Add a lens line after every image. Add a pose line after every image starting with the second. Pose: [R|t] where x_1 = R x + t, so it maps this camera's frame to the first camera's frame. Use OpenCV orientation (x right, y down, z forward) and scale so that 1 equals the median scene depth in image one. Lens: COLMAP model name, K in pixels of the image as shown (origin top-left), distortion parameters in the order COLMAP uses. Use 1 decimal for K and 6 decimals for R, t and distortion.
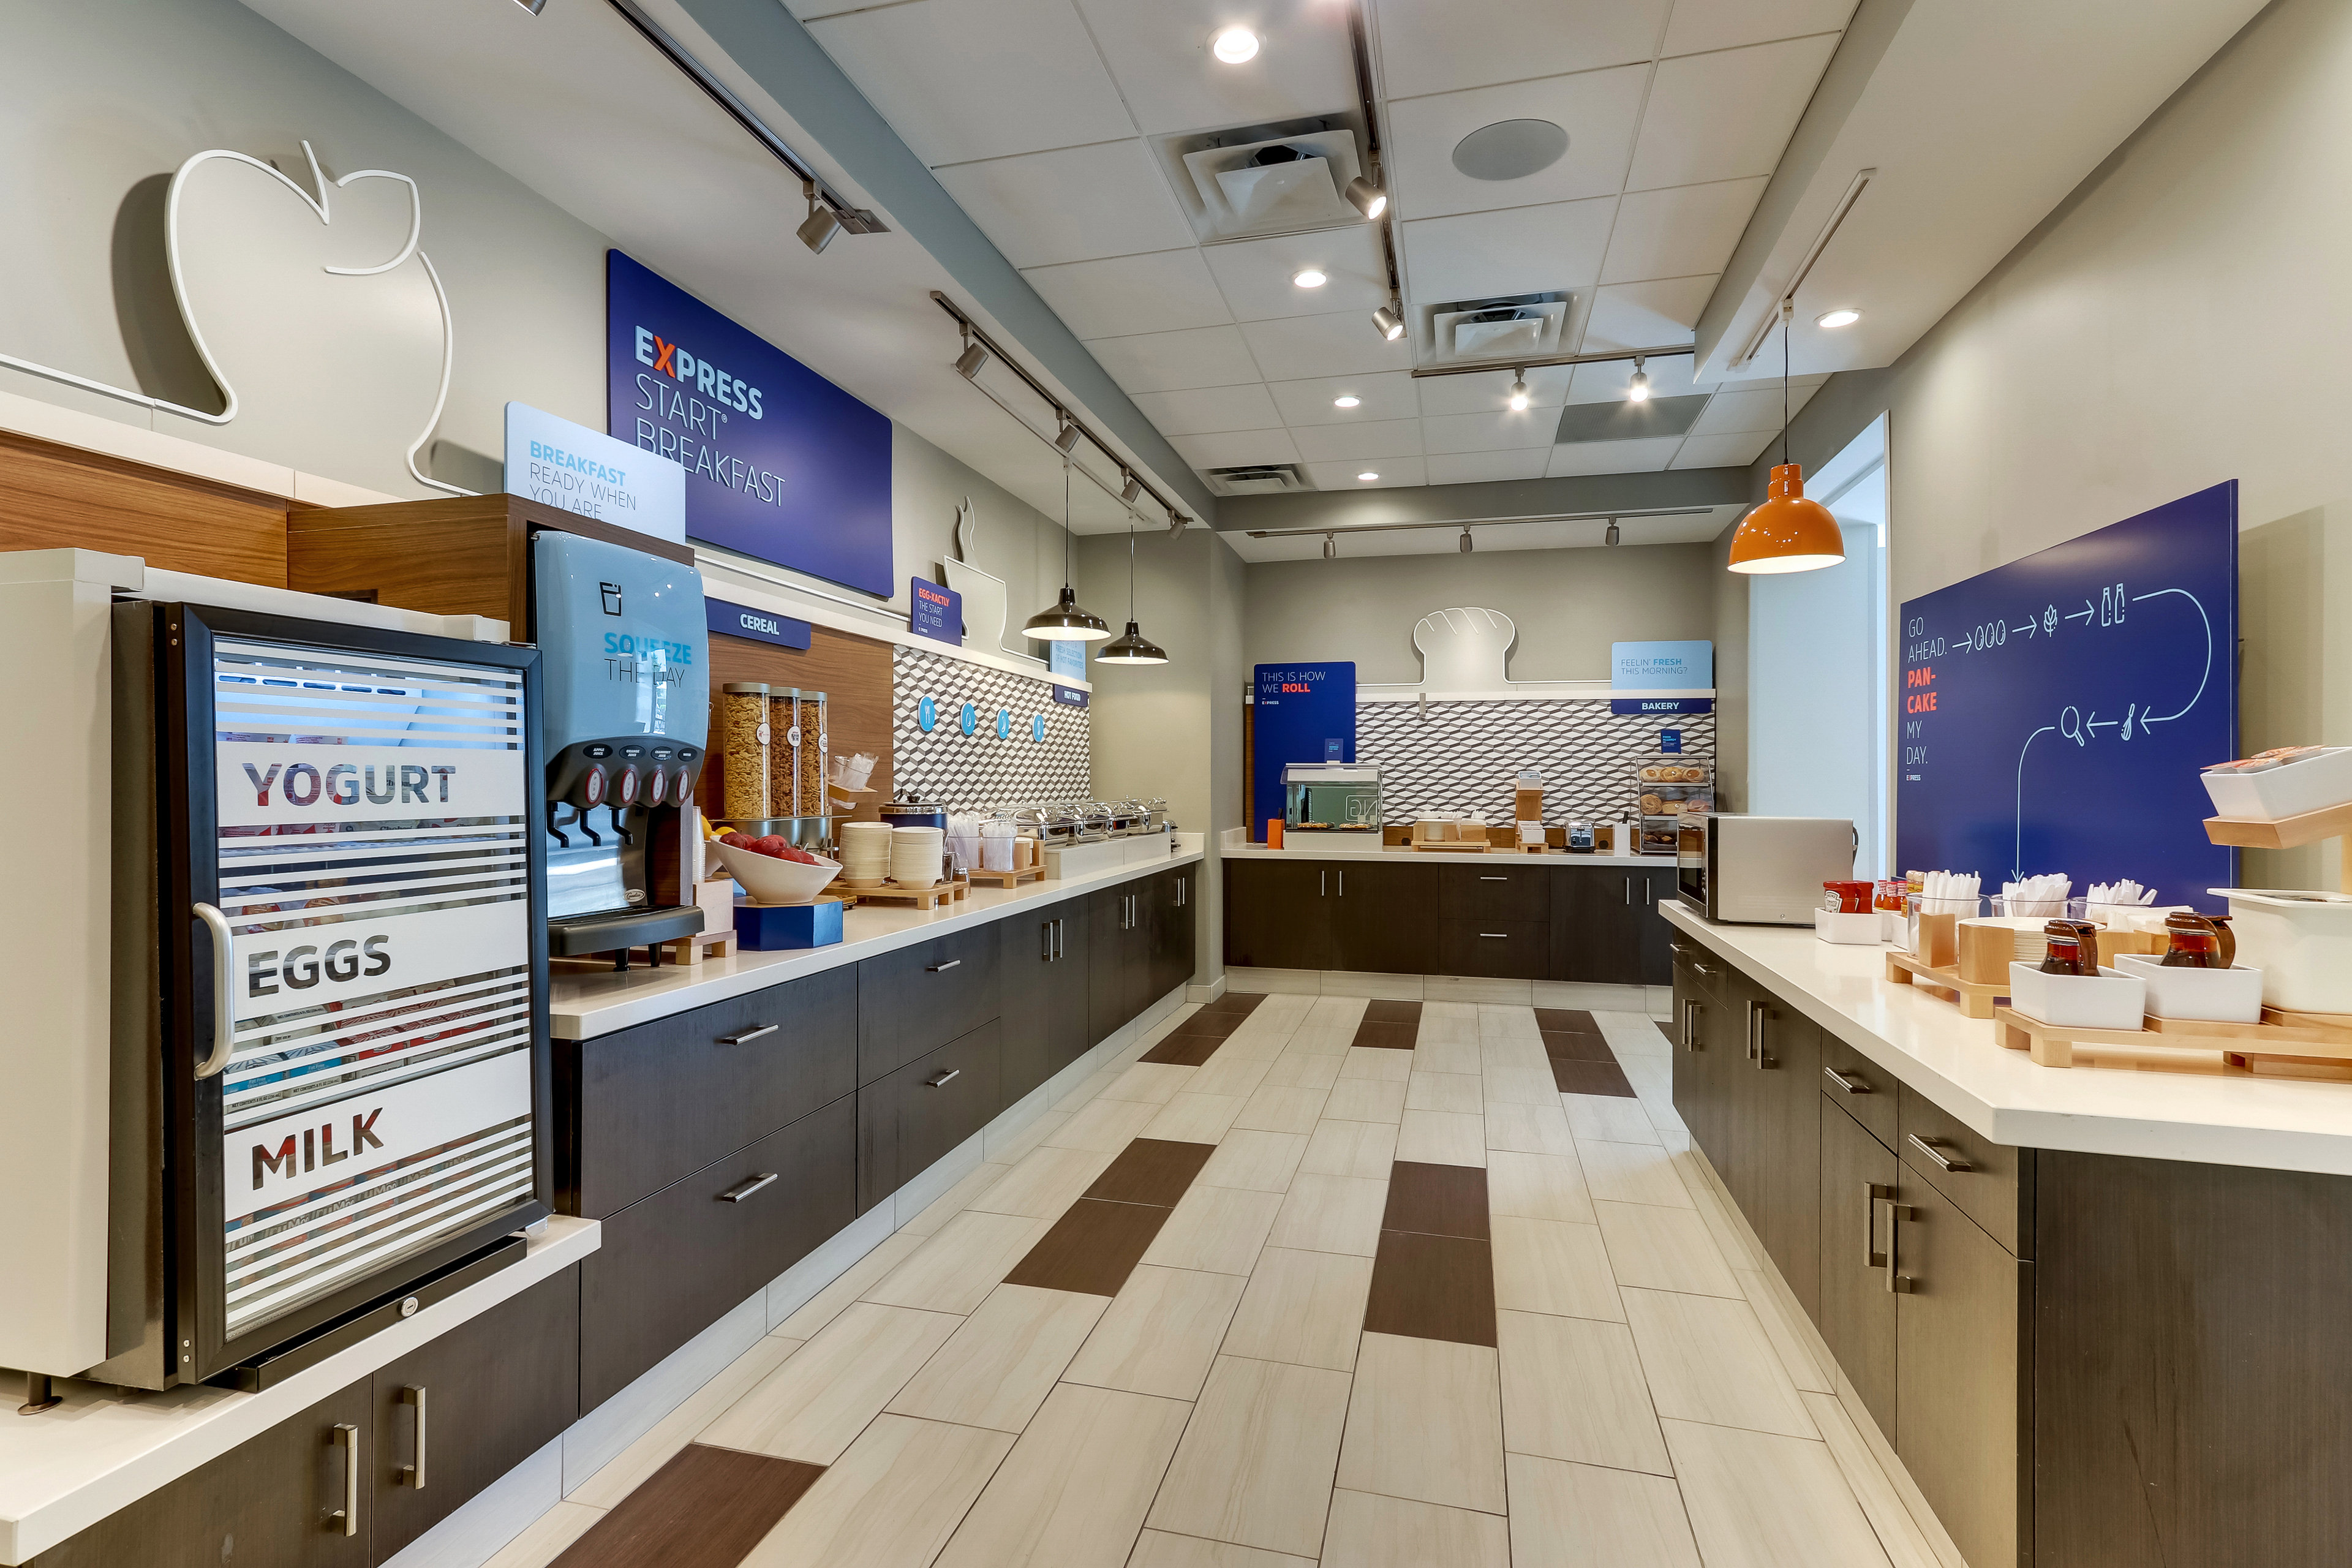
lens RADIAL K [[1123.7, 0, 1162.3], [0, 1123.7, 779.0], [0, 0, 1]] dist [0.000843, 0.000271]
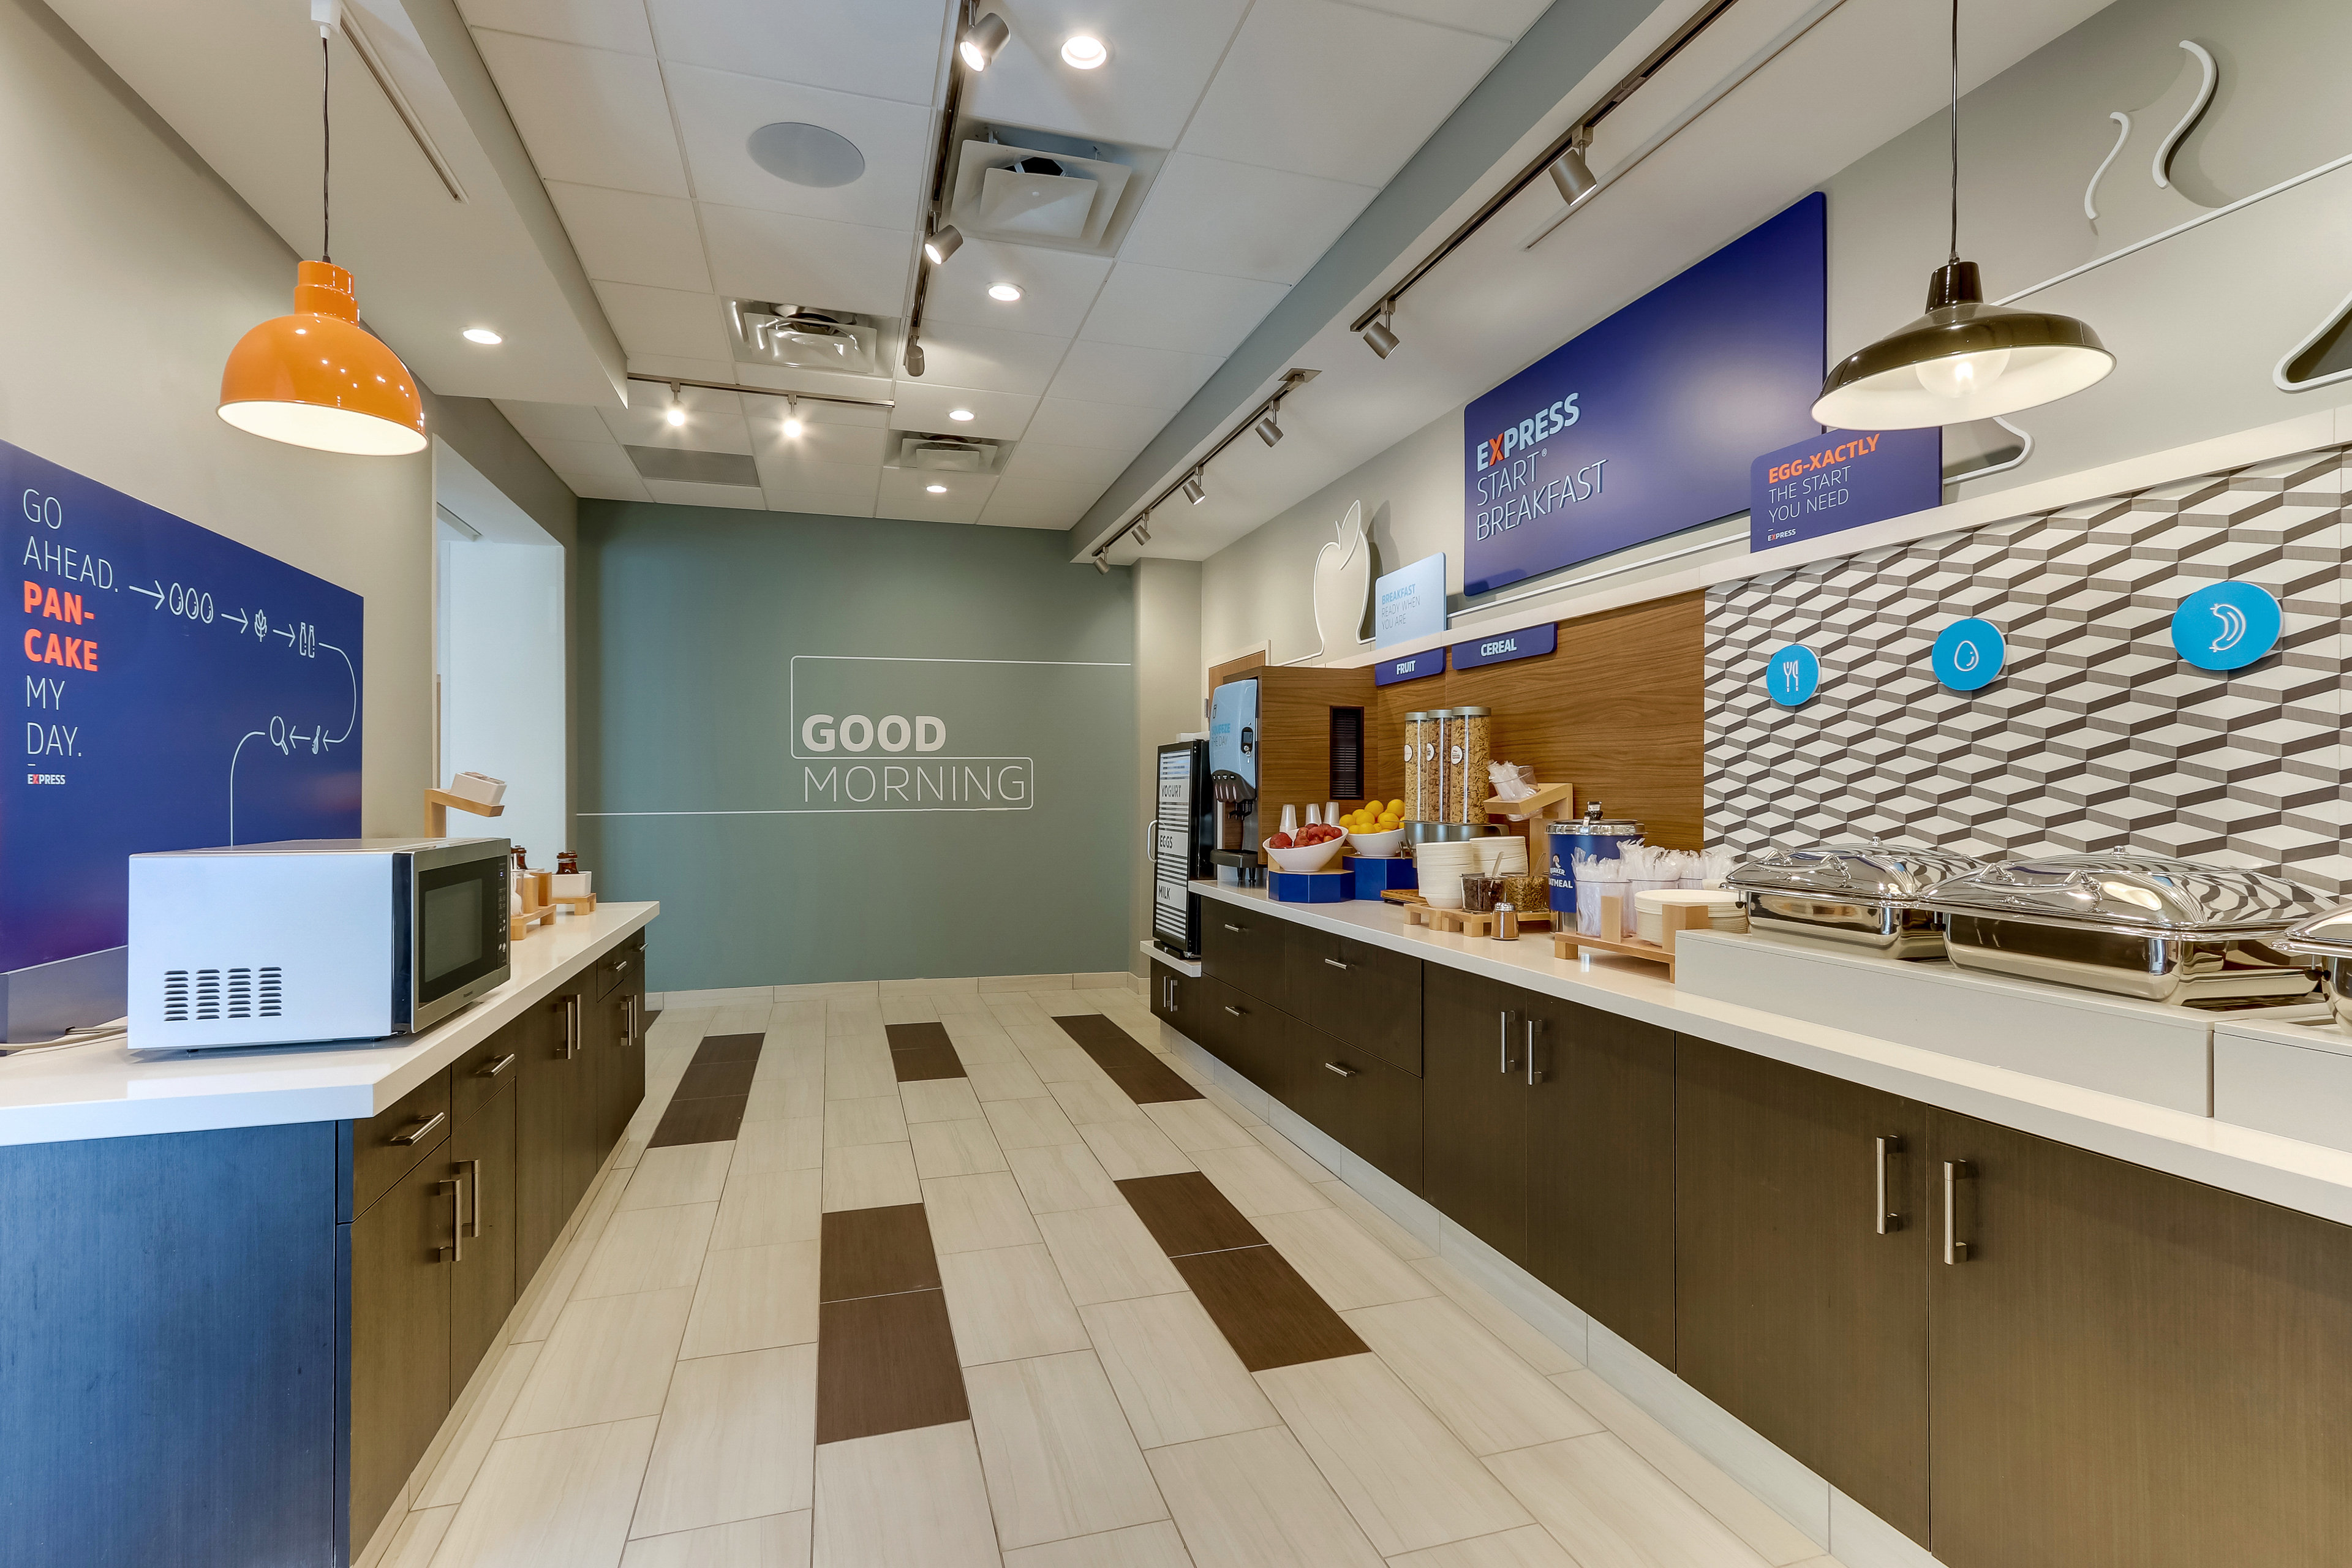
lens RADIAL K [[1087.2, 0, 1165.7], [0, 1087.2, 789.9], [0, 0, 1]] dist [0.000058, 0.000635]
pose [[-0.847373, -0.003014, -0.530990, 0.471725], [-0.002720, 0.999995, -0.001336, 0.003185], [0.530991, 0.000312, -0.847377, 1.708115]]
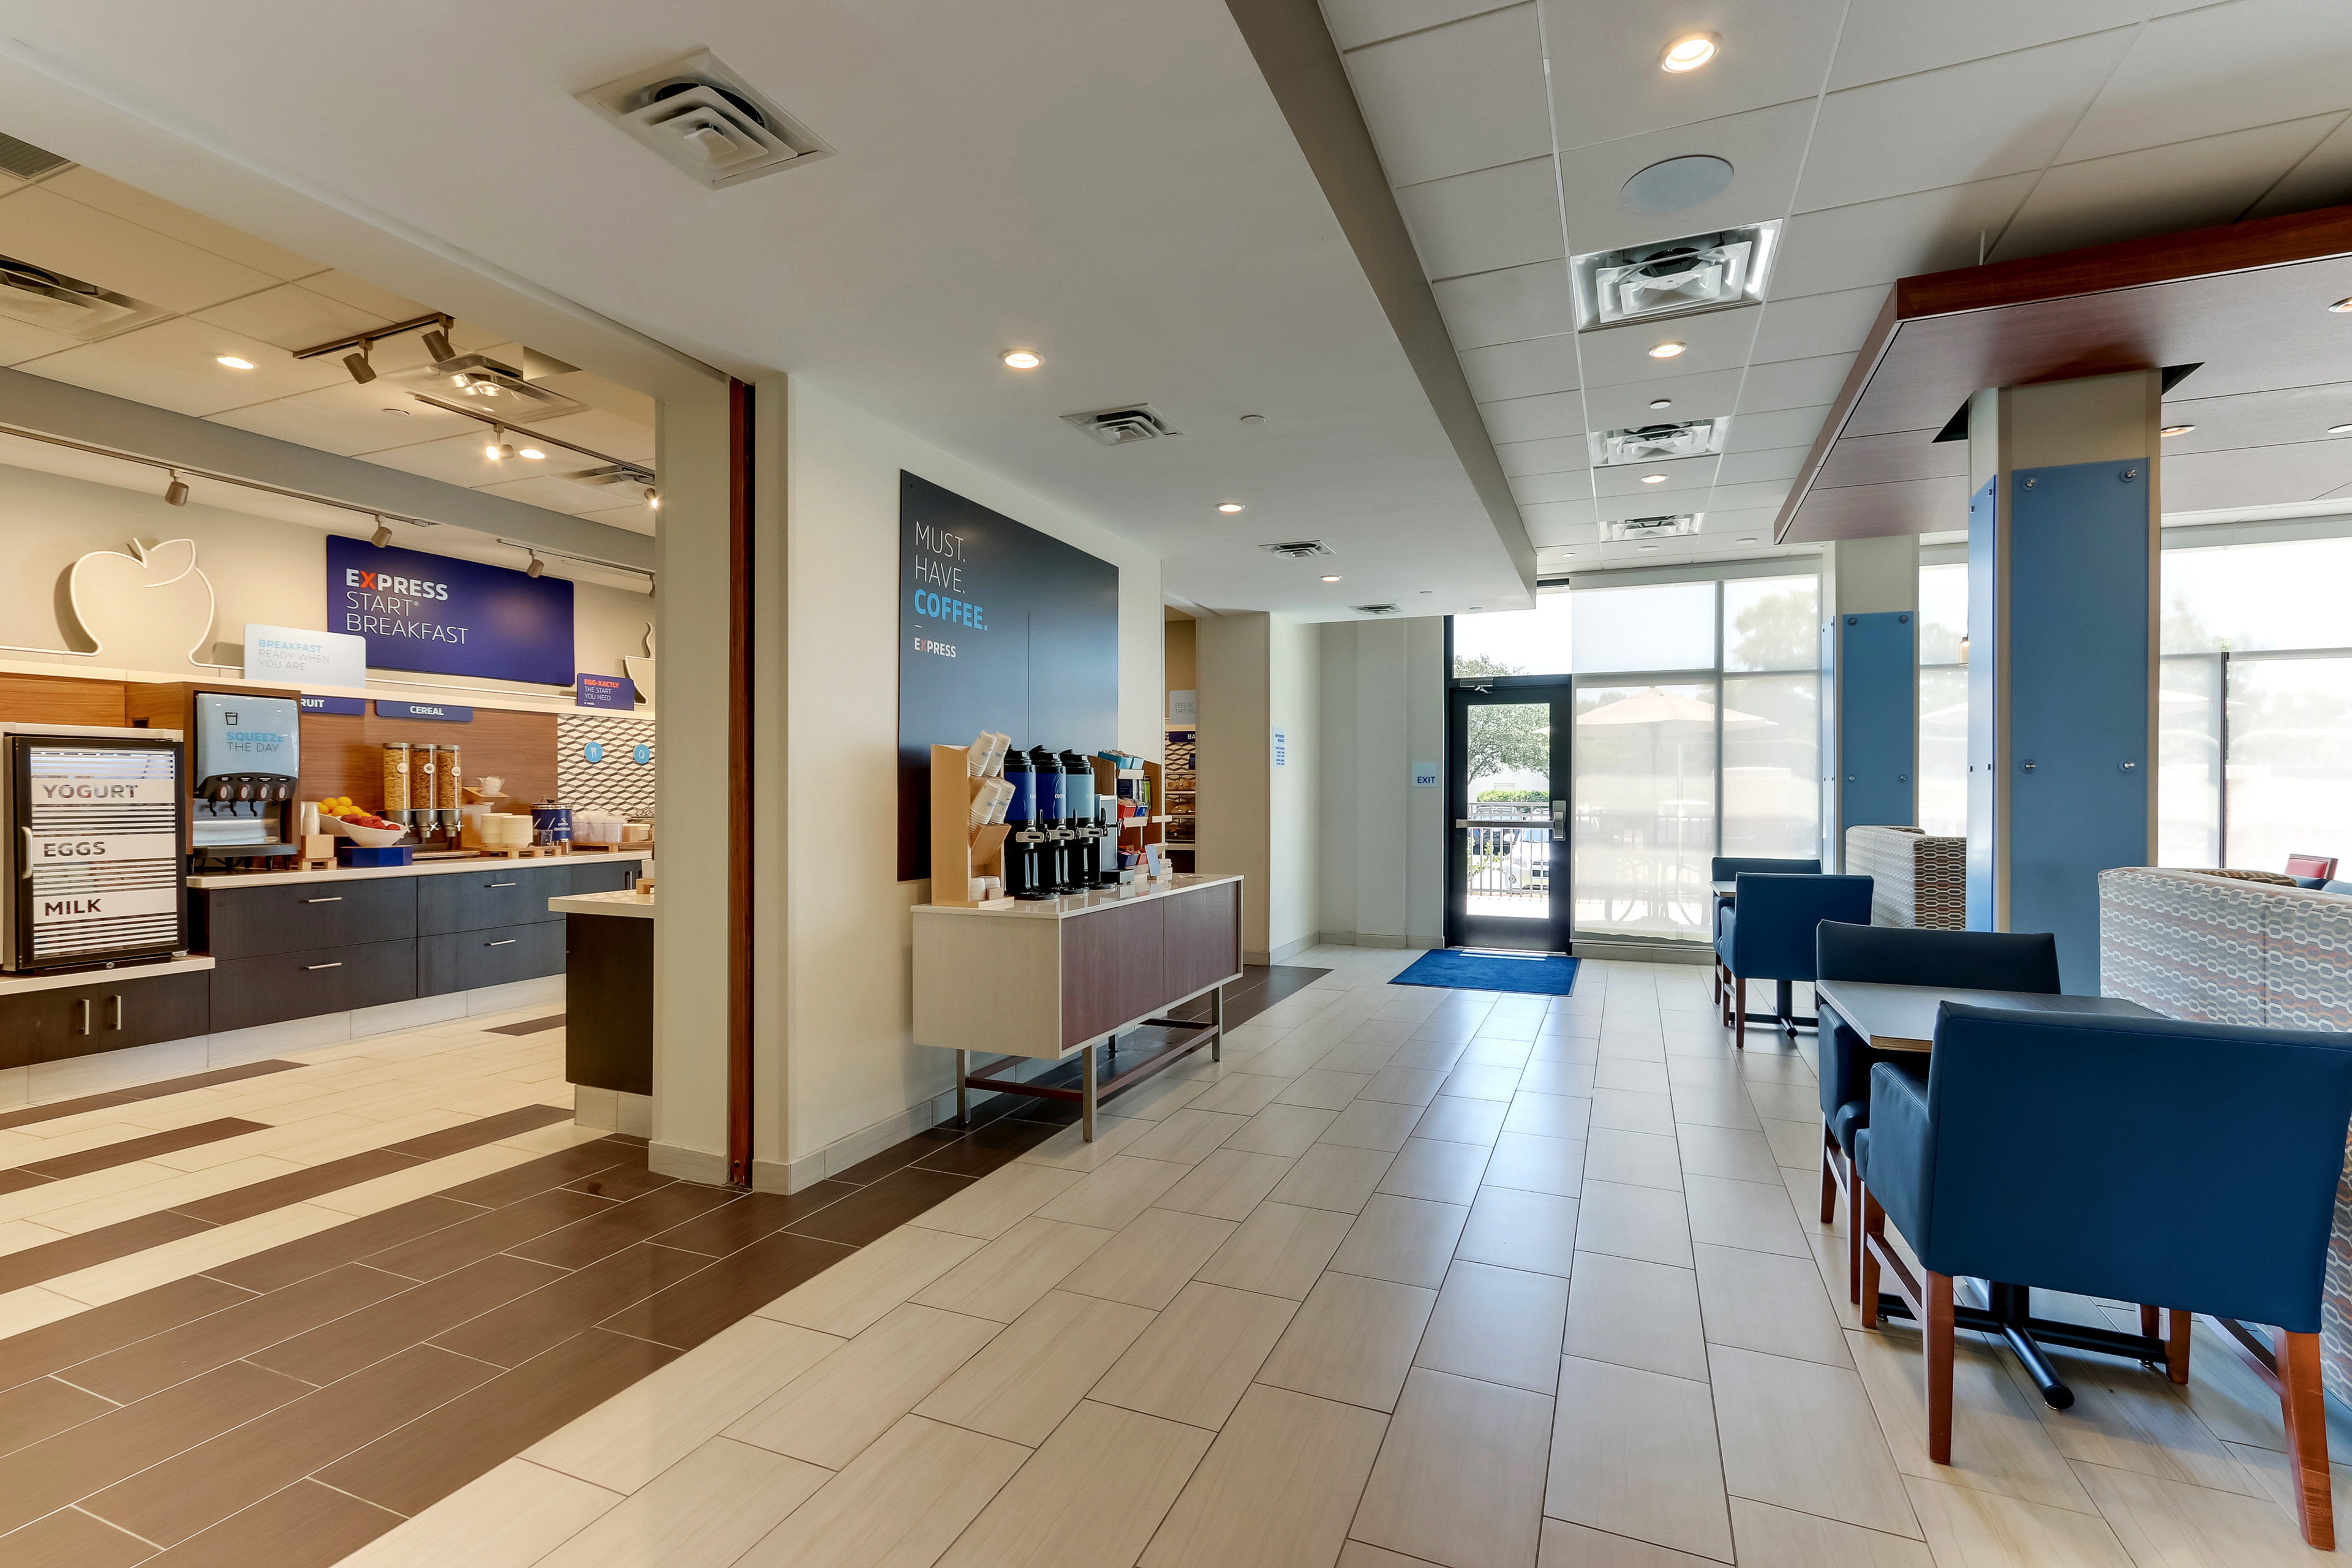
lens RADIAL K [[1087.2, 0, 1165.7], [0, 1087.2, 789.9], [0, 0, 1]] dist [0.000058, 0.000635]
pose [[0.990157, -0.003614, -0.139912, 1.161553], [0.003413, 0.999993, -0.001679, 0.007031], [0.139917, 0.001185, 0.990163, -0.679660]]
